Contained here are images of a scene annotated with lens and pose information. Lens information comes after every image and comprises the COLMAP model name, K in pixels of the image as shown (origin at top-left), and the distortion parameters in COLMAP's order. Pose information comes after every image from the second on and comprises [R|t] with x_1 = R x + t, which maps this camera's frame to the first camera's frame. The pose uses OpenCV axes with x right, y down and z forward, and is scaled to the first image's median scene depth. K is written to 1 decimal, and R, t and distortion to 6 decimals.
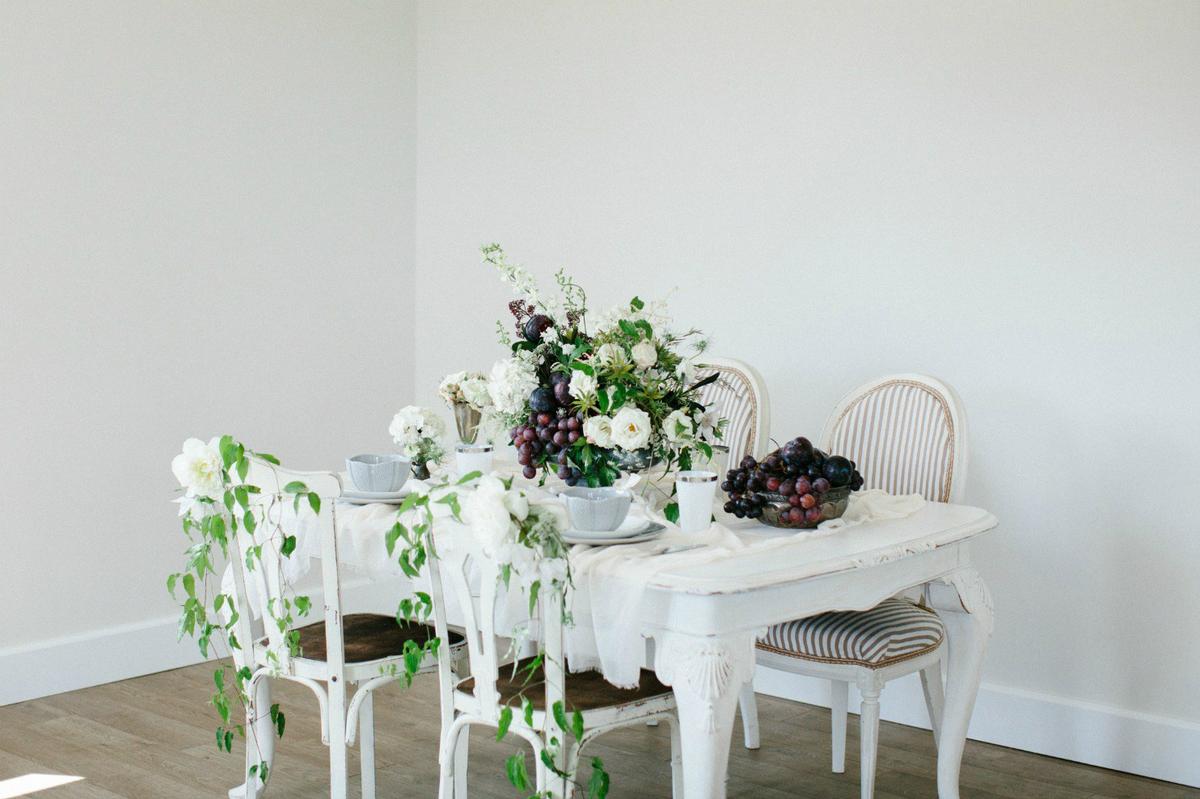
lens RADIAL K [[1796.0, 0, 600.0], [0, 1796.0, 399.5], [0, 0, 1]] dist [-0.178202, -0.003726]
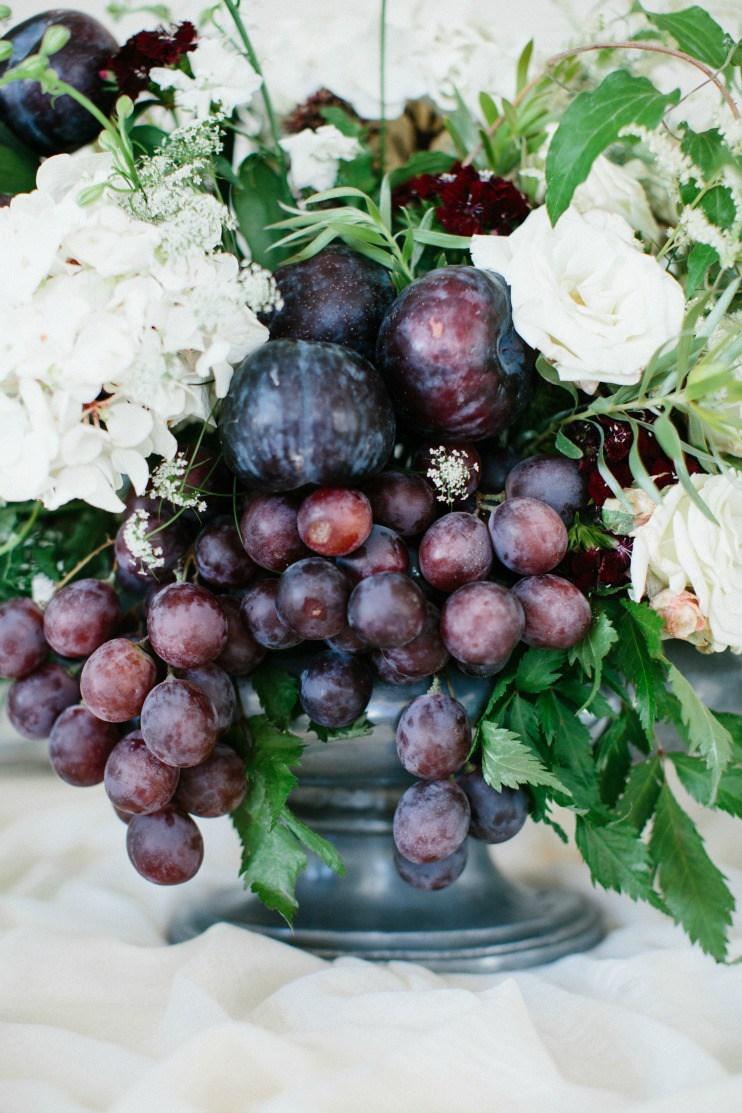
lens RADIAL K [[1665.8, 0, 371.0], [0, 1665.8, 556.5], [0, 0, 1]] dist [-0.178202, -0.003726]
pose [[0.777882, -0.059502, 0.625587, -0.124999], [0.081039, 0.996693, -0.005968, 0.014990], [-0.623163, 0.055339, 0.780131, 0.874336]]
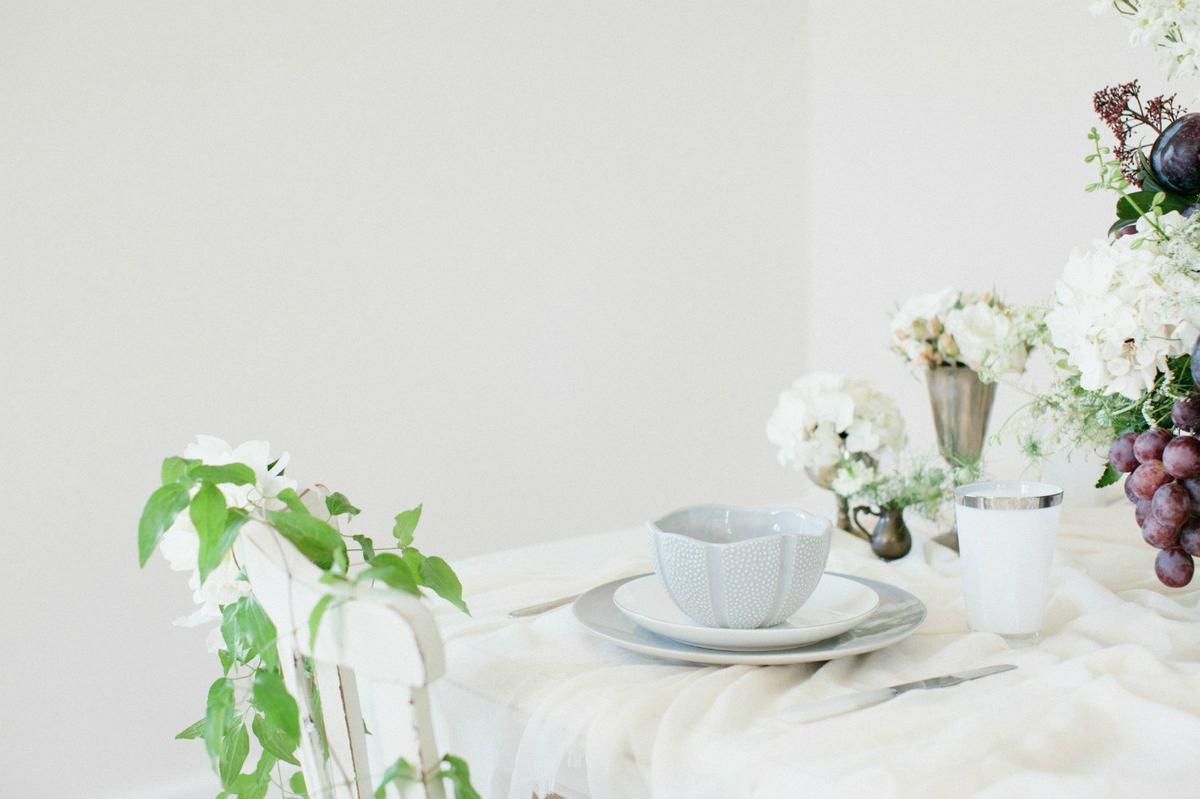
lens RADIAL K [[1796.0, 0, 600.0], [0, 1796.0, 399.5], [0, 0, 1]] dist [-0.178202, -0.003726]
pose [[0.979372, 0.007657, -0.201921, -0.080487], [-0.003561, 0.999781, 0.020641, 0.001706], [0.202034, -0.019496, 0.979184, 0.659861]]
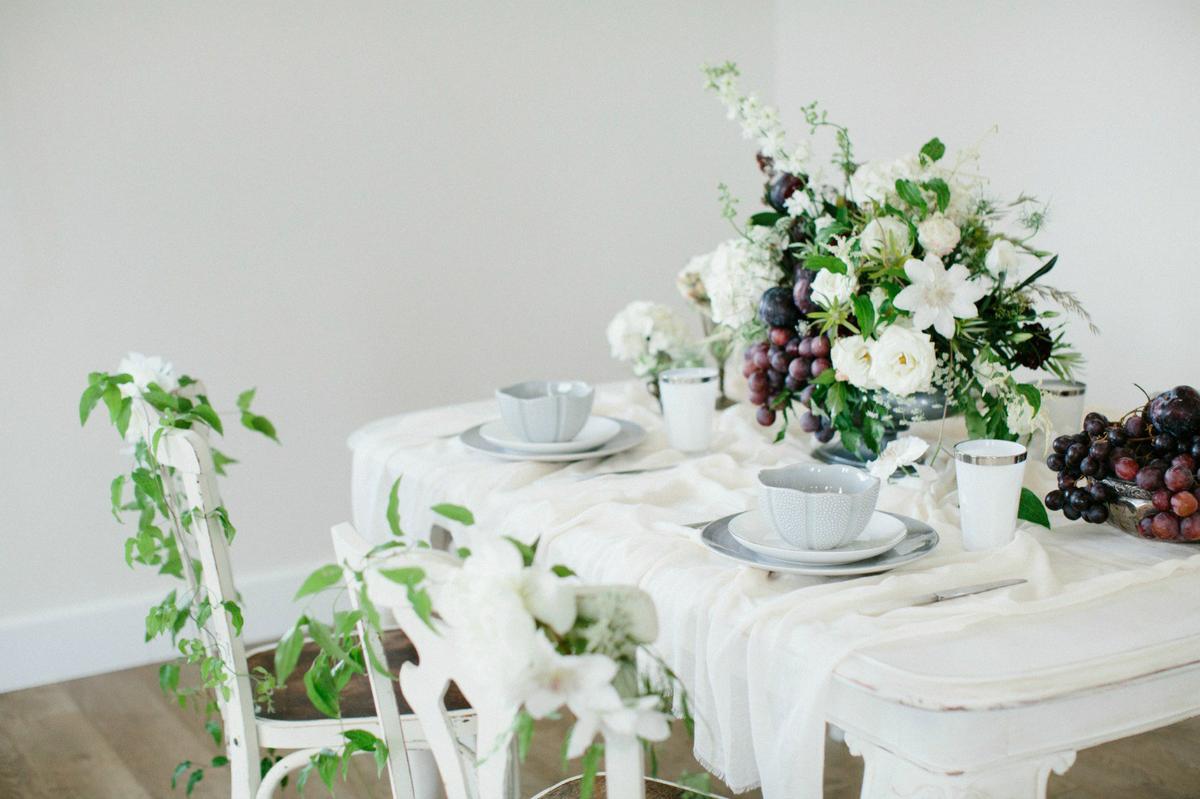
lens RADIAL K [[1693.2, 0, 600.0], [0, 1693.2, 399.5], [0, 0, 1]] dist [-0.141842, 0.036328]
pose [[0.951257, 0.030231, -0.306914, 0.092303], [-0.000840, 0.995434, 0.095446, -0.023998], [0.308398, -0.090536, 0.946939, 0.411222]]
